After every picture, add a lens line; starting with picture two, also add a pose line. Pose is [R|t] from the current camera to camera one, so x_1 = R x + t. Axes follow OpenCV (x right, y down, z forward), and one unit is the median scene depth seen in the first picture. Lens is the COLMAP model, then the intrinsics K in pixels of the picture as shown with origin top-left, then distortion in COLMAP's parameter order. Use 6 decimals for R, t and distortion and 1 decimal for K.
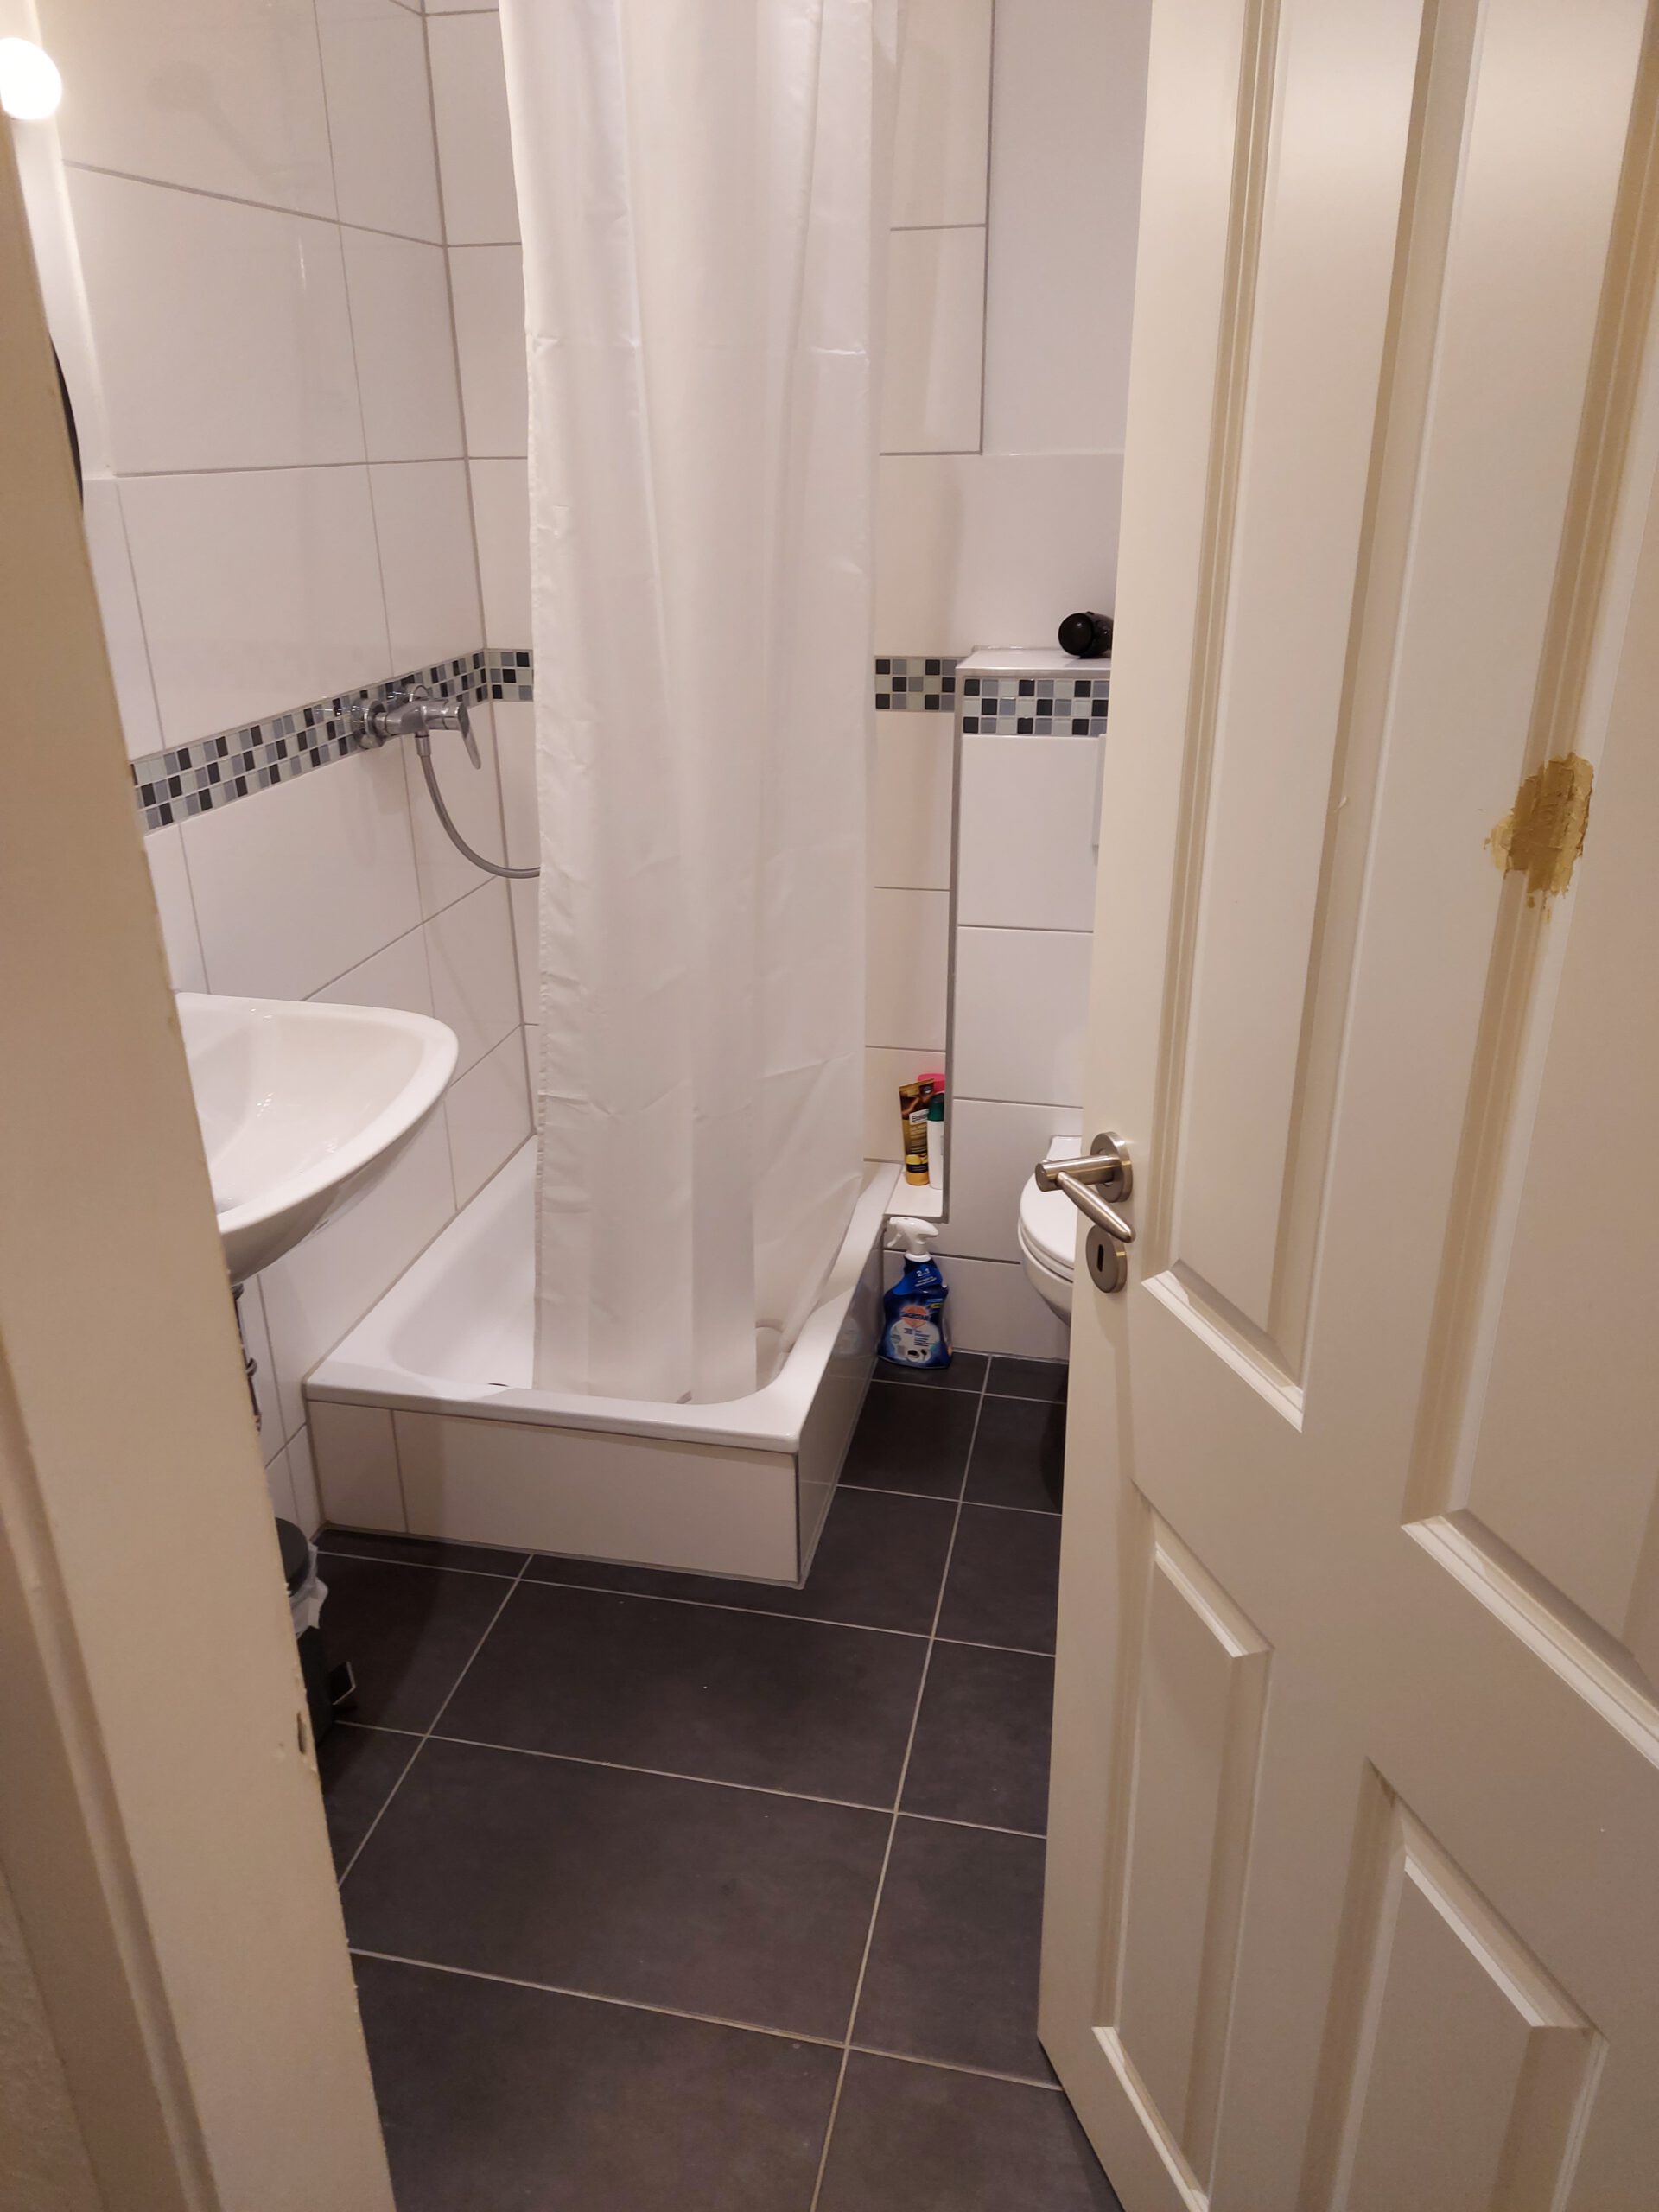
lens RADIAL K [[1601.8, 0, 819.7], [0, 1601.8, 1117.8], [0, 0, 1]] dist [0.084520, -0.077779]
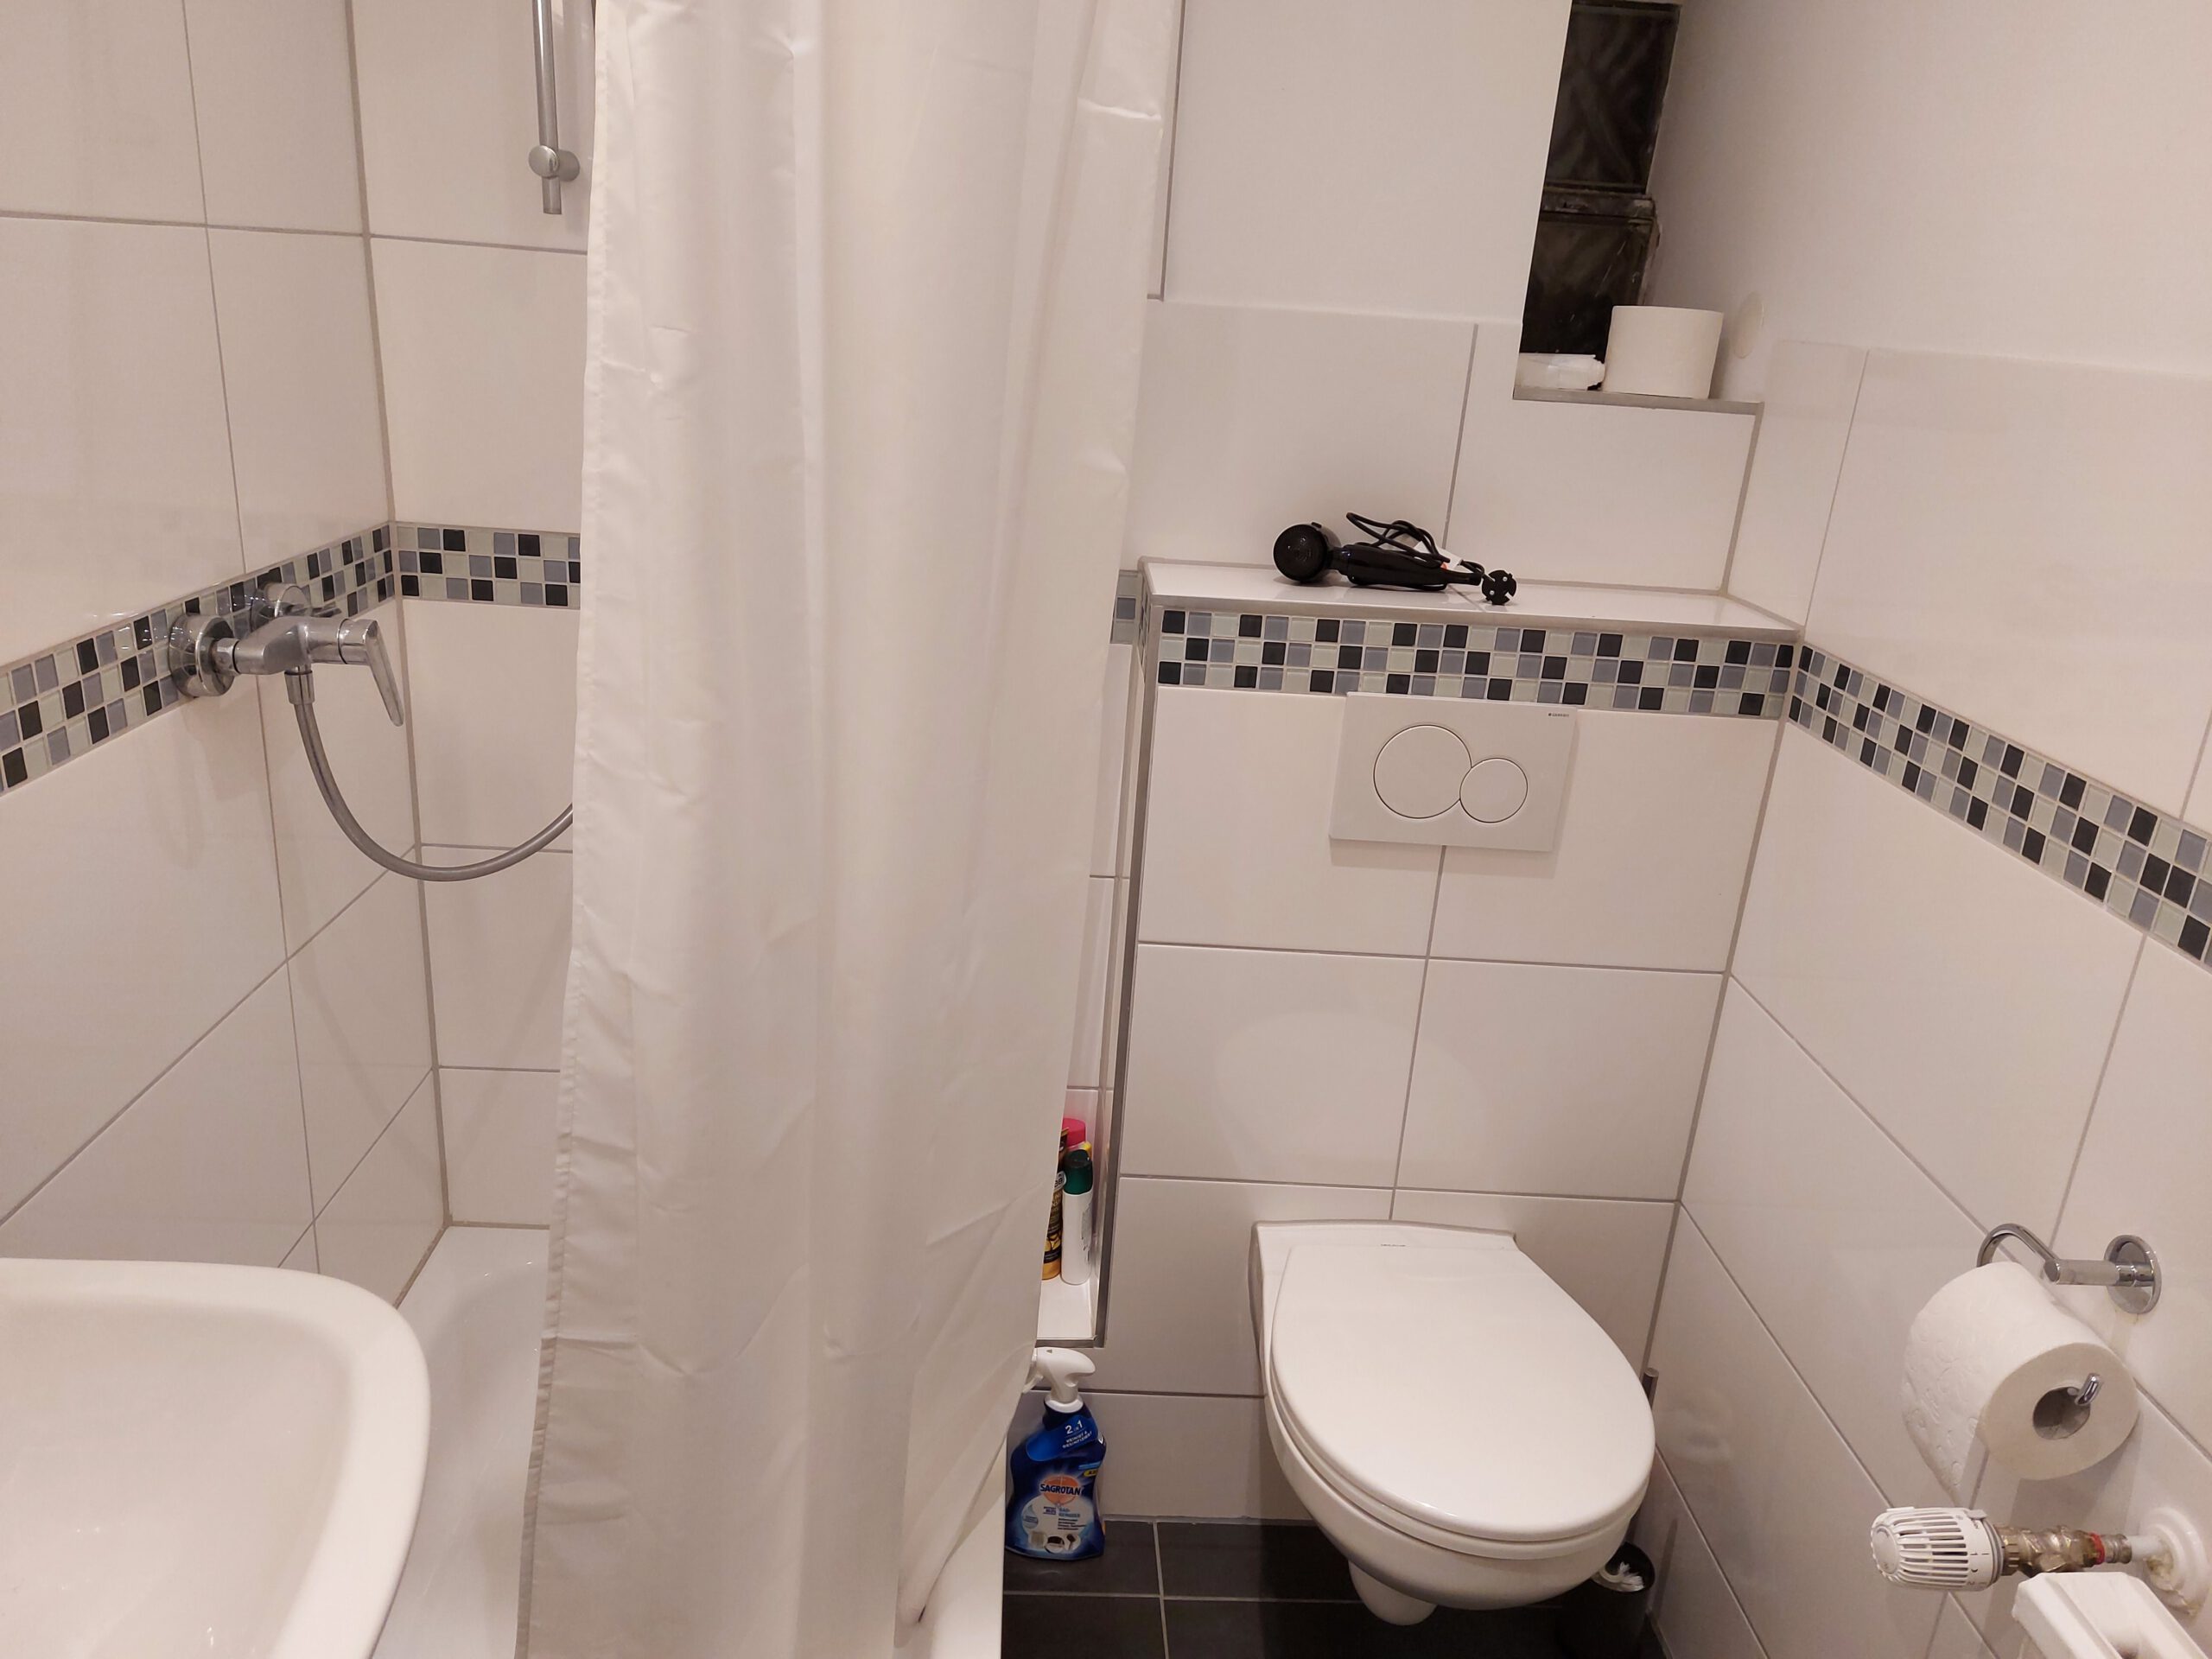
lens RADIAL K [[1558.0, 0, 1106.0], [0, 1558.0, 829.5], [0, 0, 1]] dist [0.110754, -0.136375]
pose [[0.961842, -0.009705, 0.273435, -0.120944], [0.027997, 0.997616, -0.063077, -0.134254], [-0.272171, 0.068326, 0.959820, 0.359739]]
